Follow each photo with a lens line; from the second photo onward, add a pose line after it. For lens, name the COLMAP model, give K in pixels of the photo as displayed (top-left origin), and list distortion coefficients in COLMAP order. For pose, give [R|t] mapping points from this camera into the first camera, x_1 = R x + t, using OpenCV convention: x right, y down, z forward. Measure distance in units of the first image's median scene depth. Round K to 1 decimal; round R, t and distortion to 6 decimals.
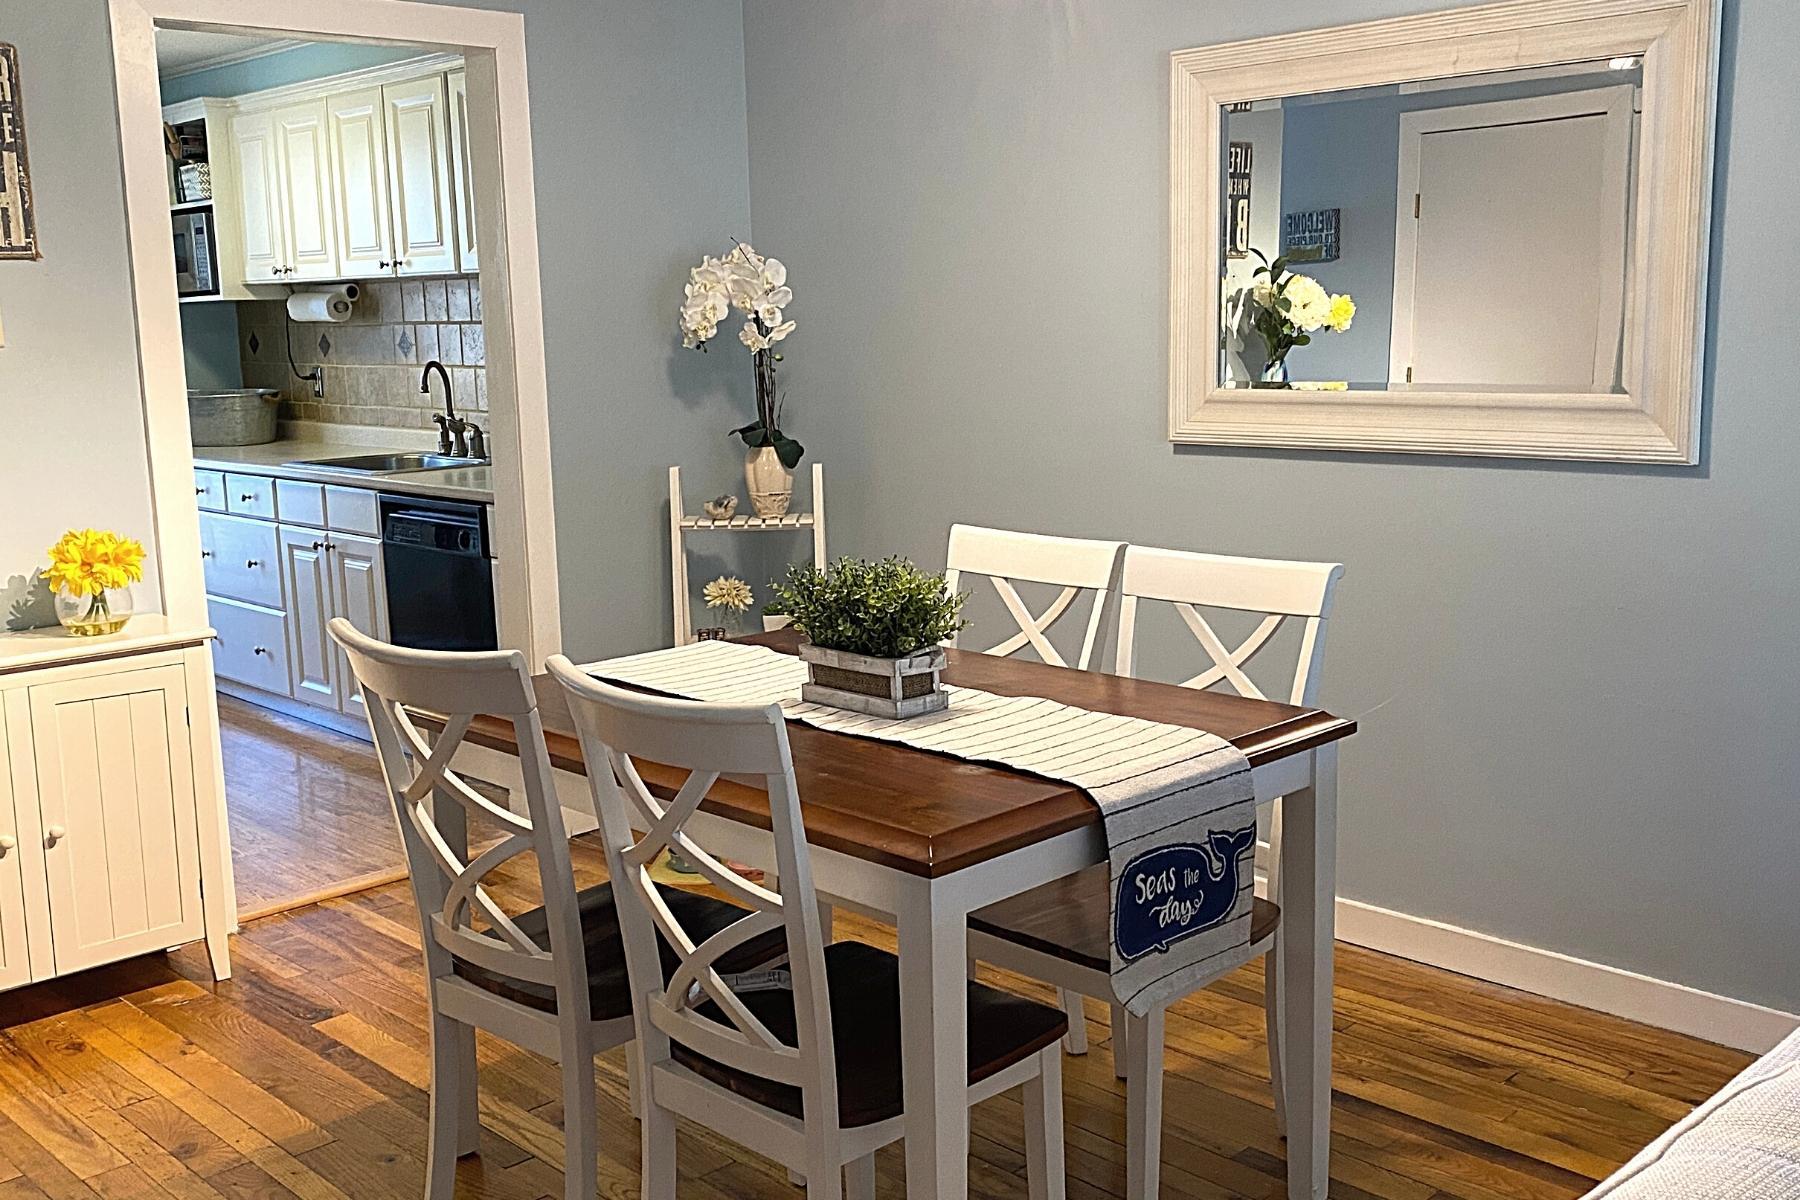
lens RADIAL K [[1725.1, 0, 900.0], [0, 1725.1, 600.0], [0, 0, 1]] dist [0.053565, -0.000938]
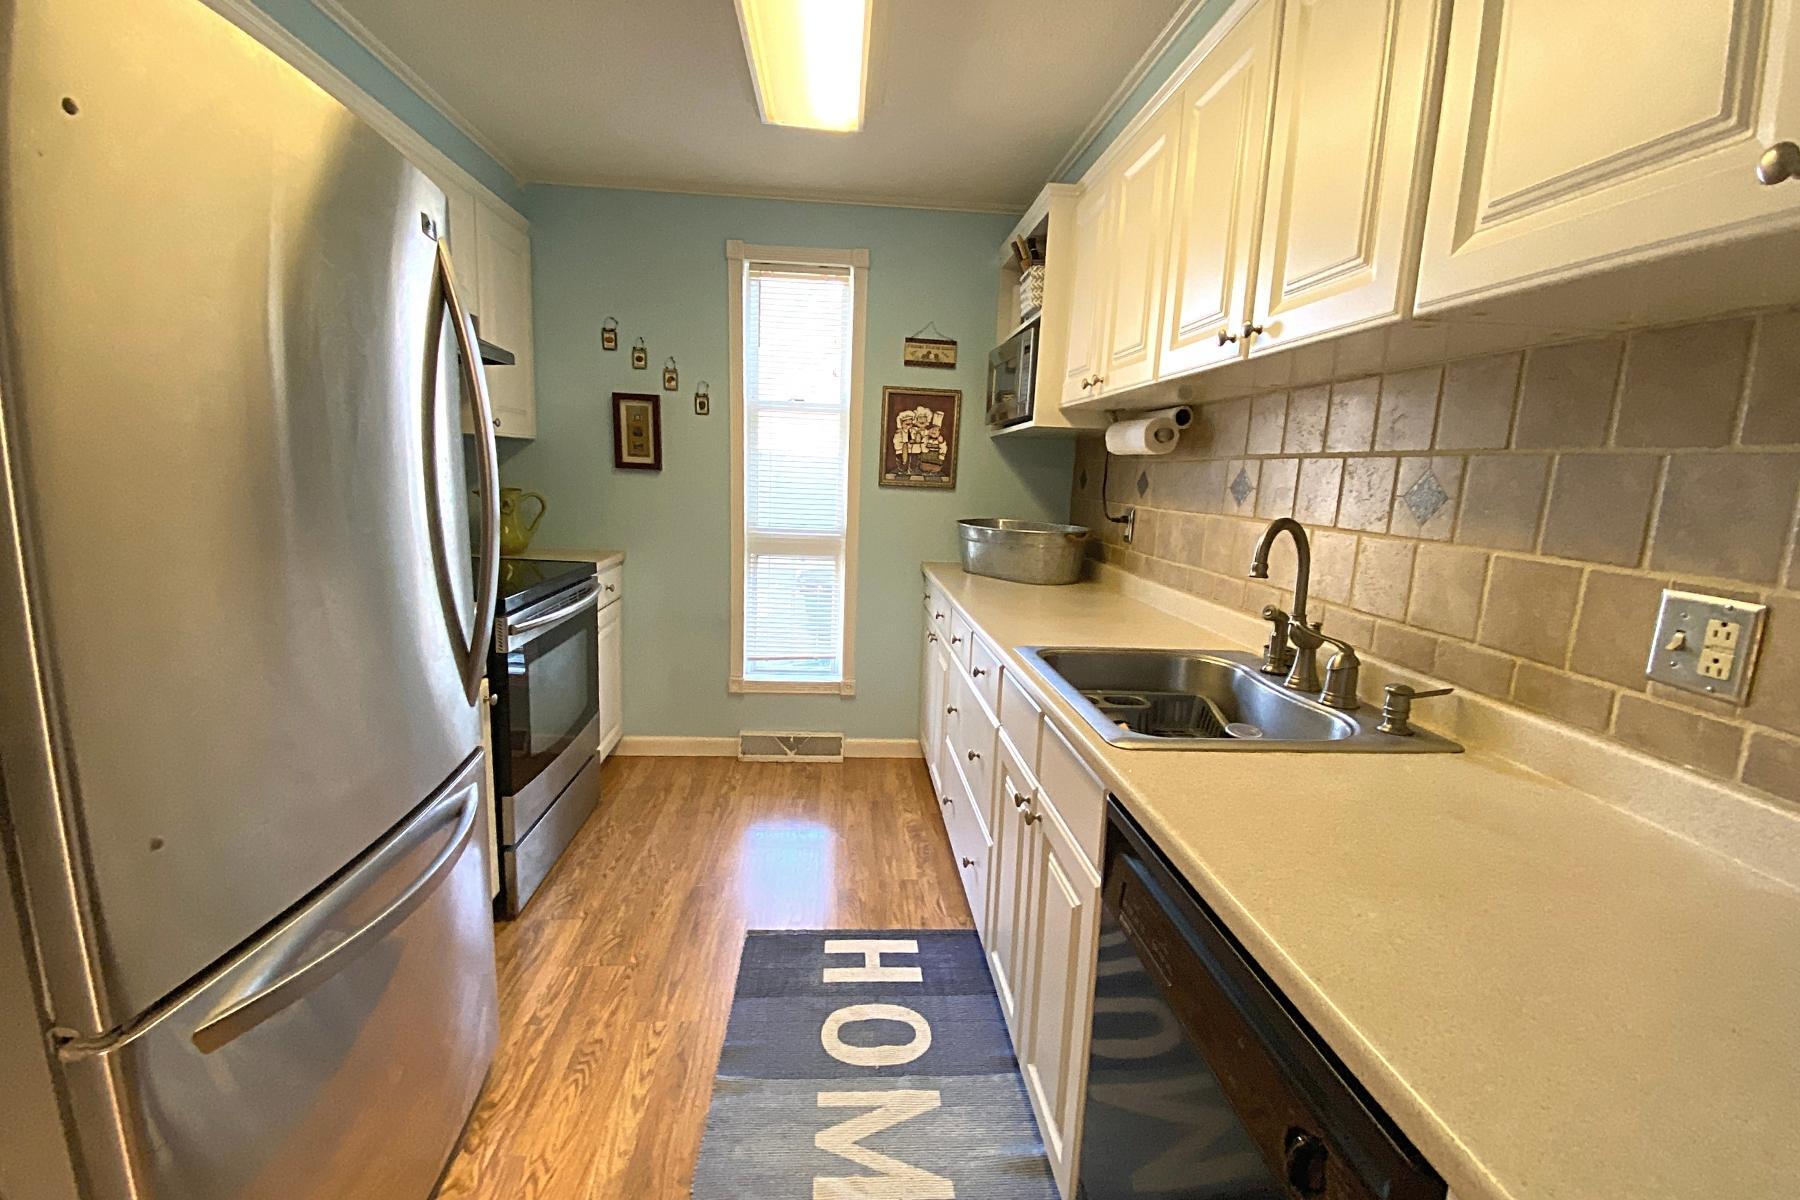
lens RADIAL K [[714.6, 0, 900.0], [0, 714.6, 600.0], [0, 0, 1]] dist [0.030552, -0.000166]
pose [[0.748147, 0.163517, -0.643069, -0.195311], [-0.159695, 0.985045, 0.064684, -0.100149], [0.644029, 0.054302, 0.763071, 0.697278]]
